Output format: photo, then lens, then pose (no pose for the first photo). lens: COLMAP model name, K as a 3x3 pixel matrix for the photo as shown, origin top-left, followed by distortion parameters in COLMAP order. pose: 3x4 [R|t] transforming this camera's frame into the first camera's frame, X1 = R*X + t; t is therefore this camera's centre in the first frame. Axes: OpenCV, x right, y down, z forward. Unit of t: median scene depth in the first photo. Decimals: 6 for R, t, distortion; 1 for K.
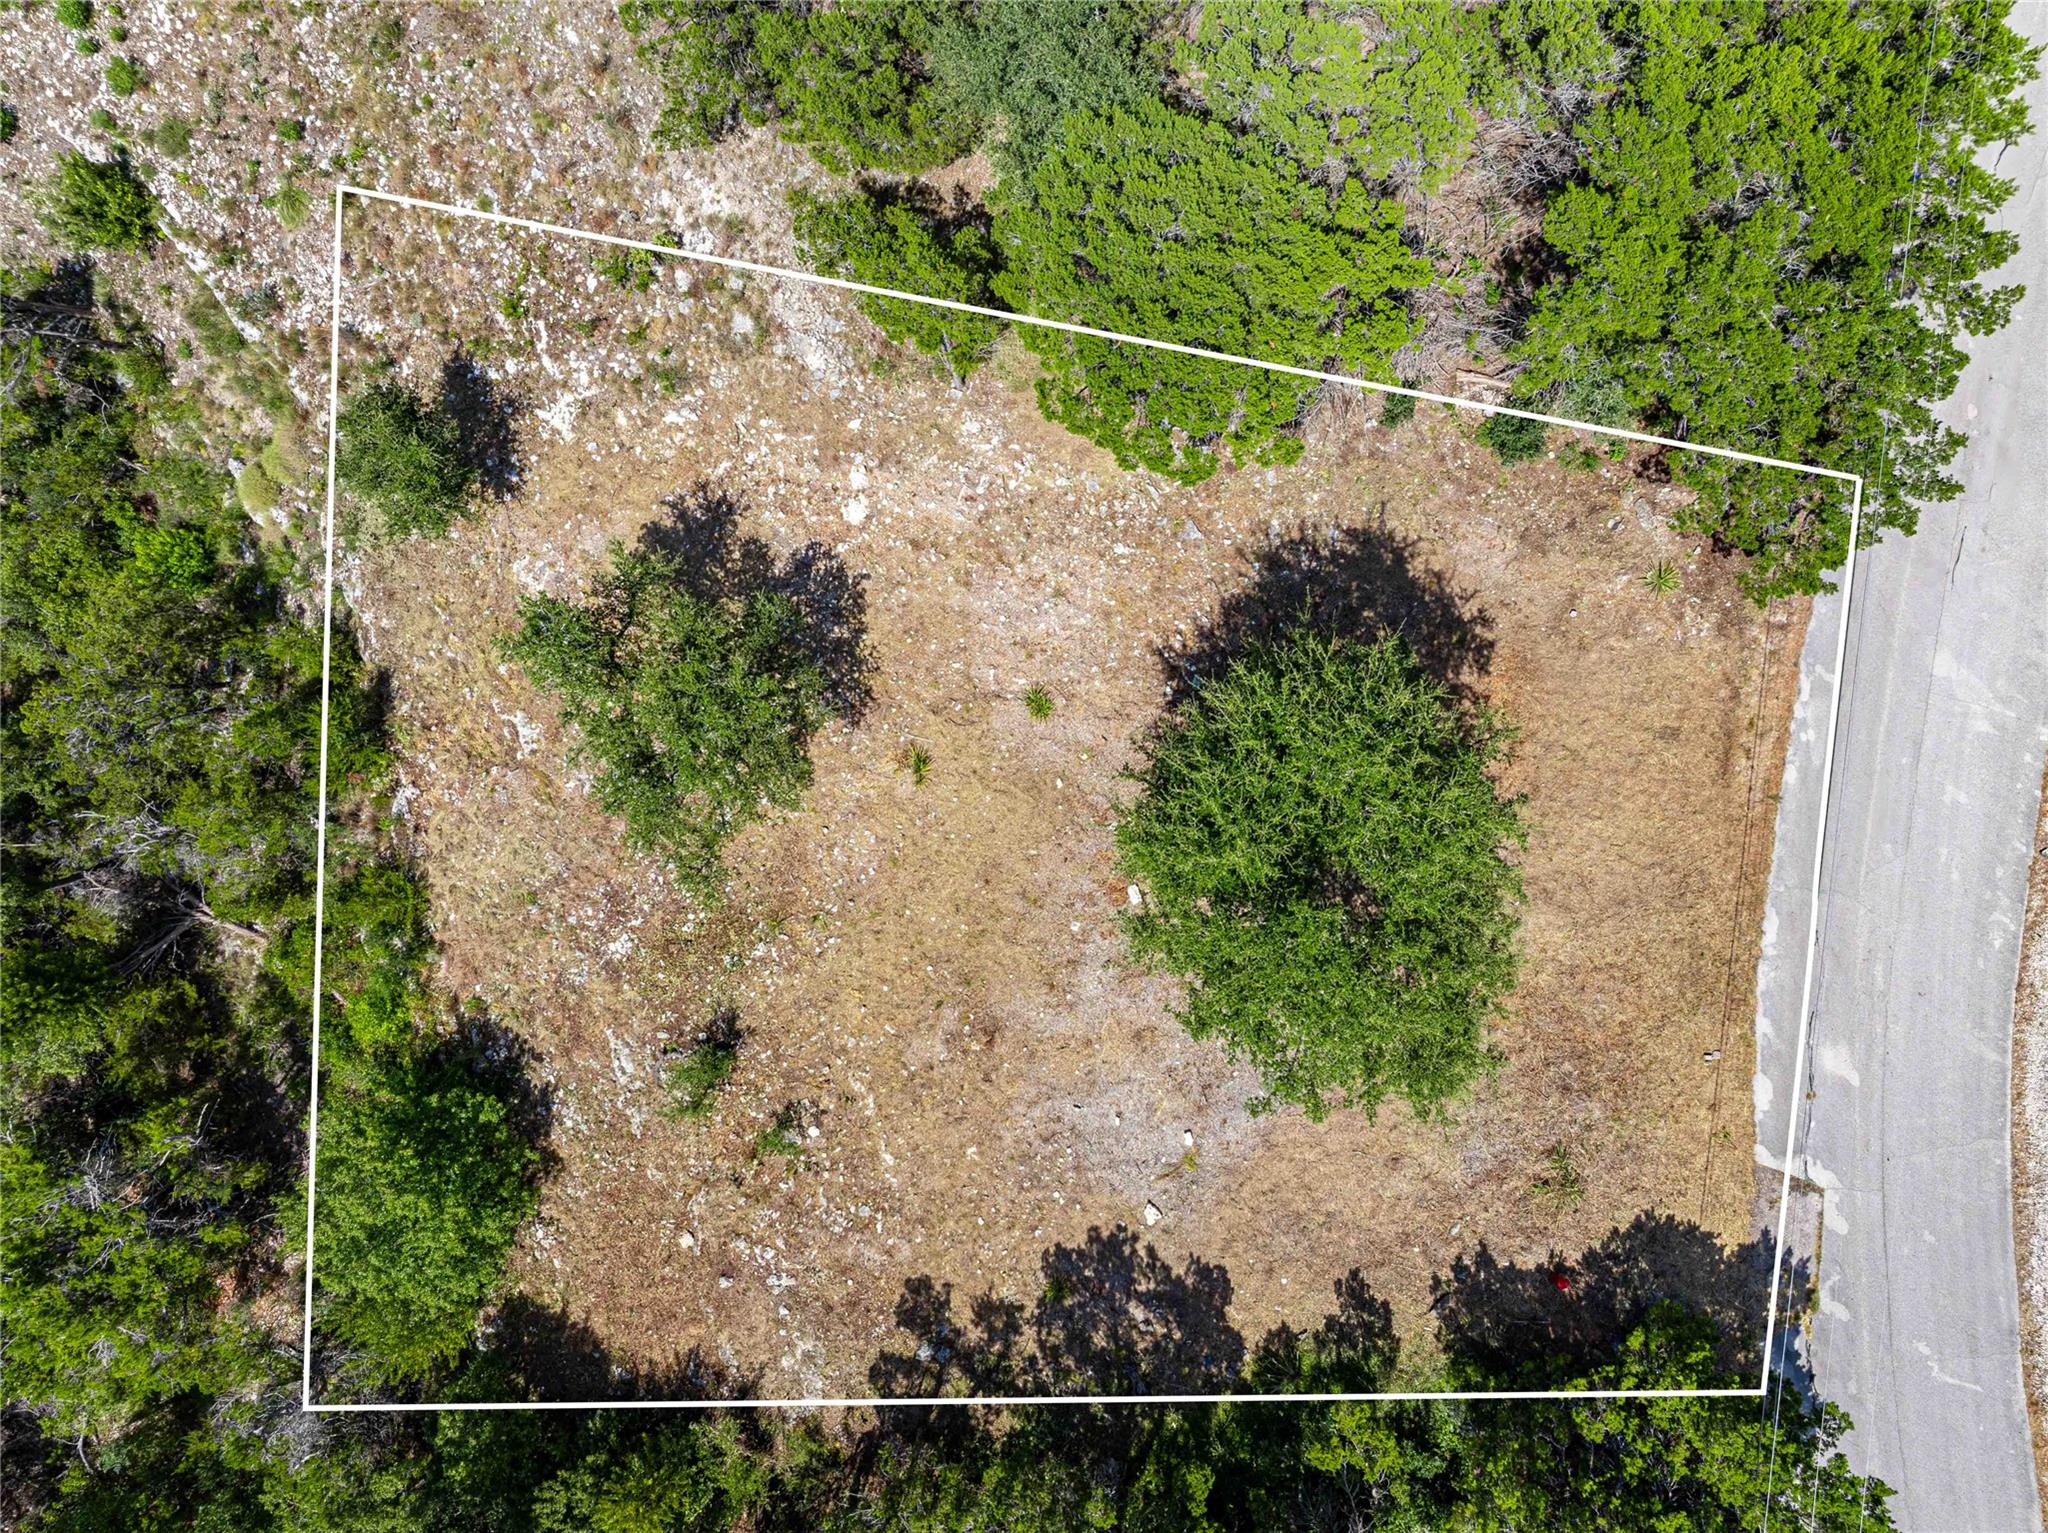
lens RADIAL K [[1411.7, 0, 1024.0], [0, 1411.7, 766.5], [0, 0, 1]] dist [-0.039881, -0.001521]
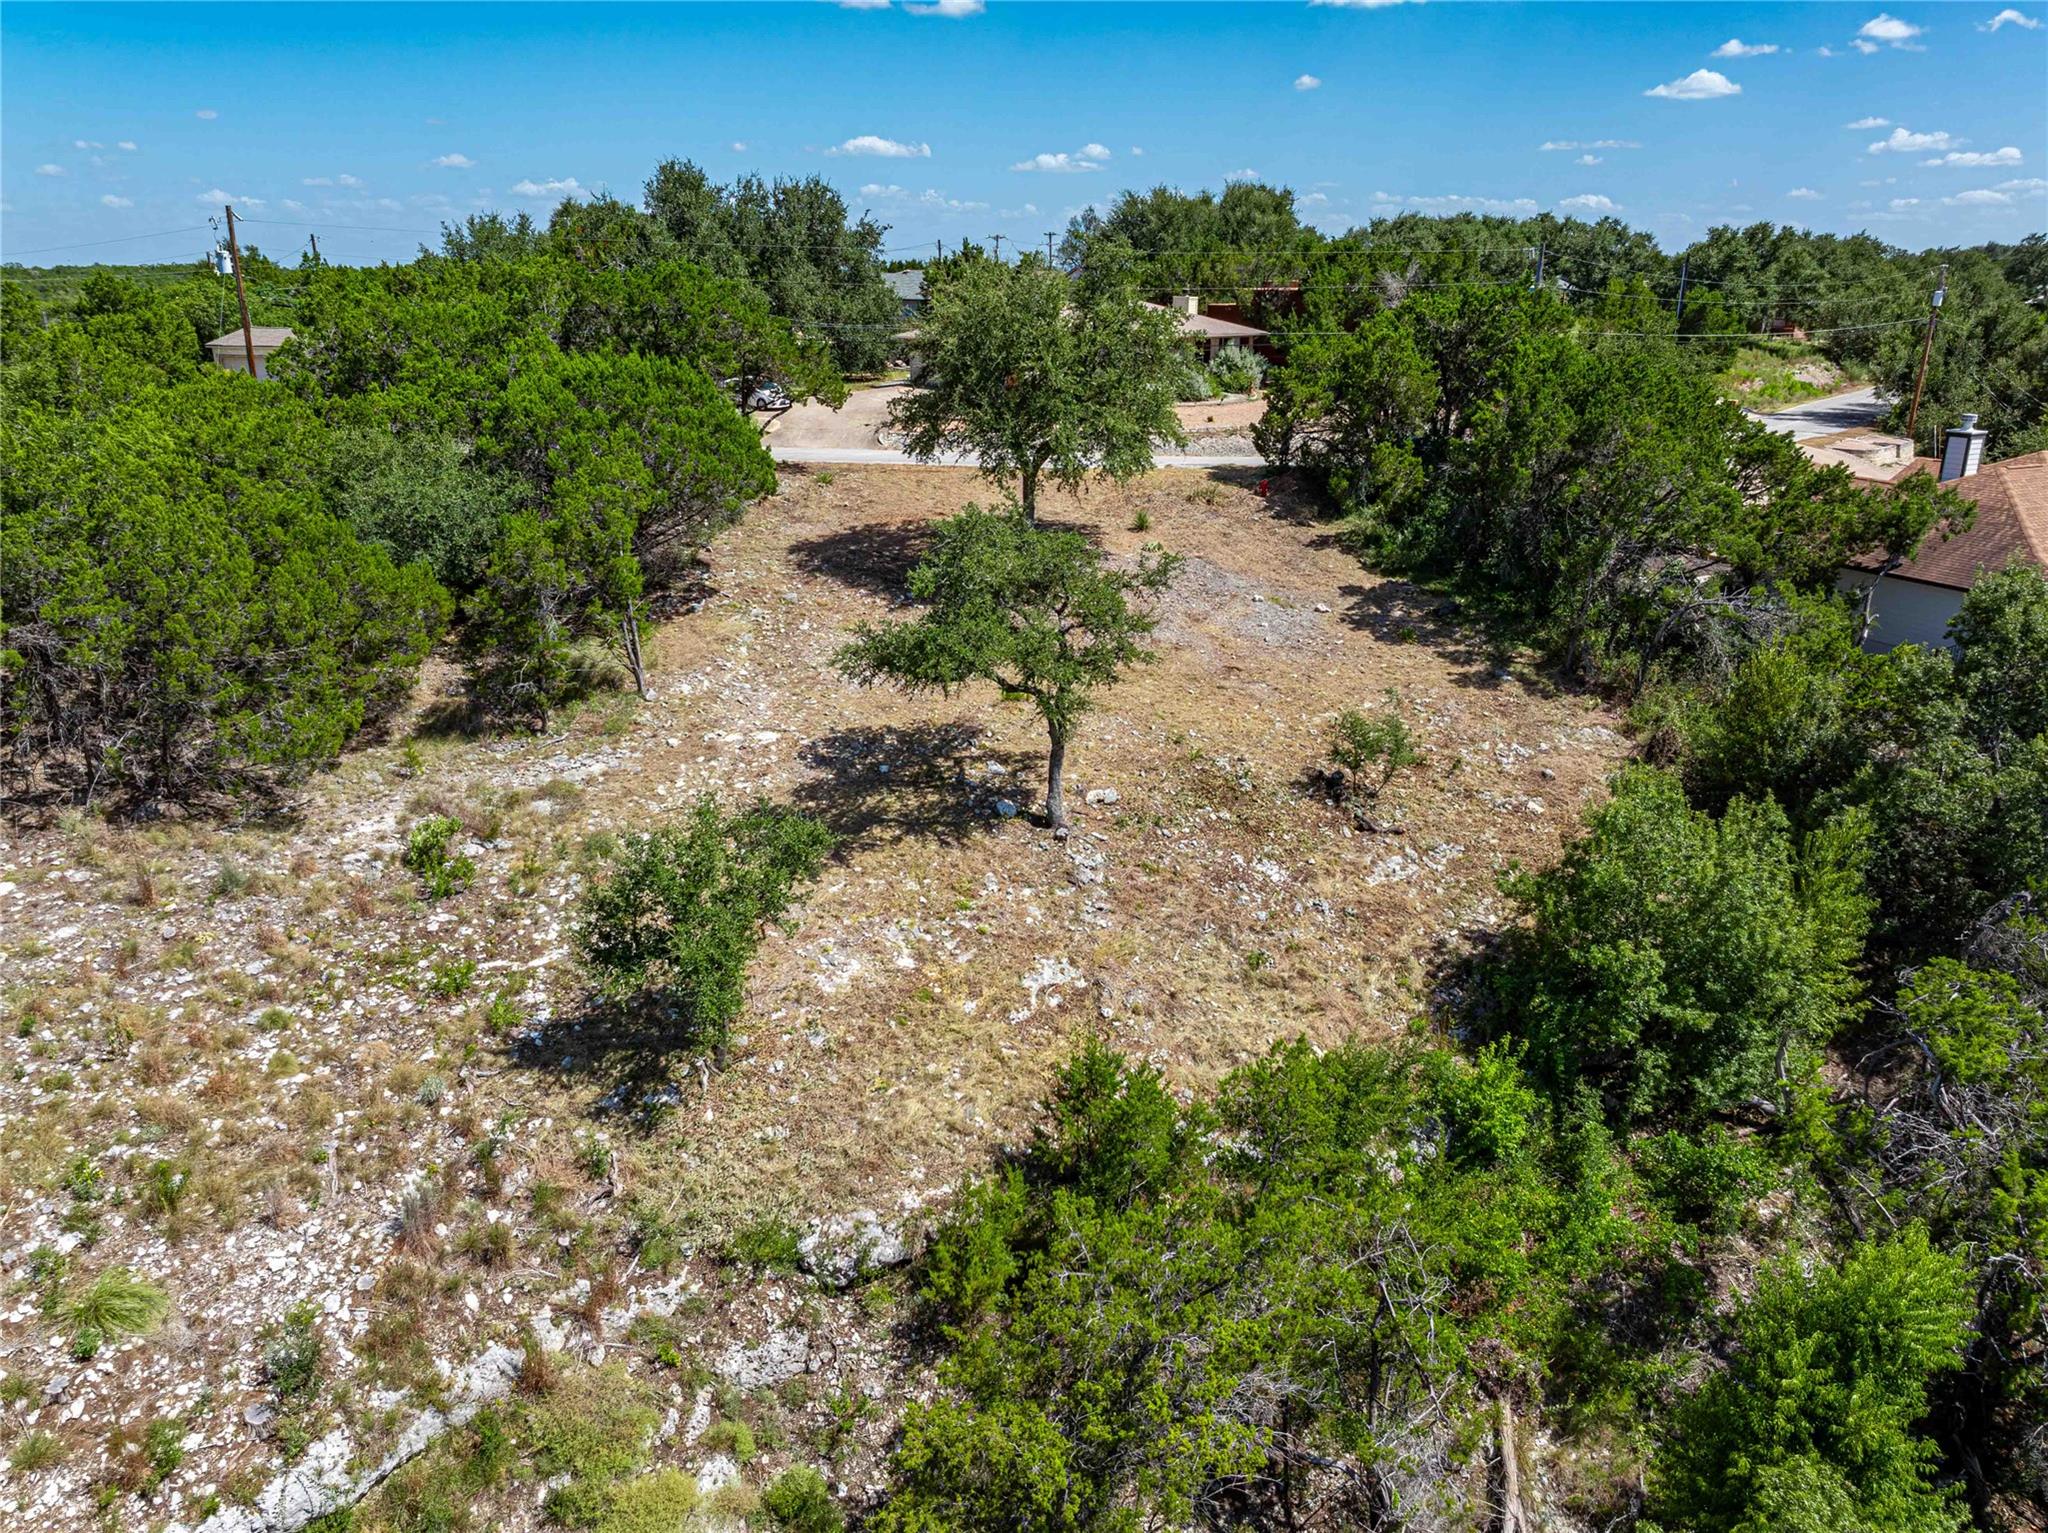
lens RADIAL K [[1519.7, 0, 1024.0], [0, 1519.7, 766.5], [0, 0, 1]] dist [-0.042087, 0.002716]
pose [[-0.177856, -0.311092, 0.933589, -1.194582], [0.980753, 0.021631, 0.194049, -0.219383], [-0.080562, 0.950133, 0.301258, 0.720095]]
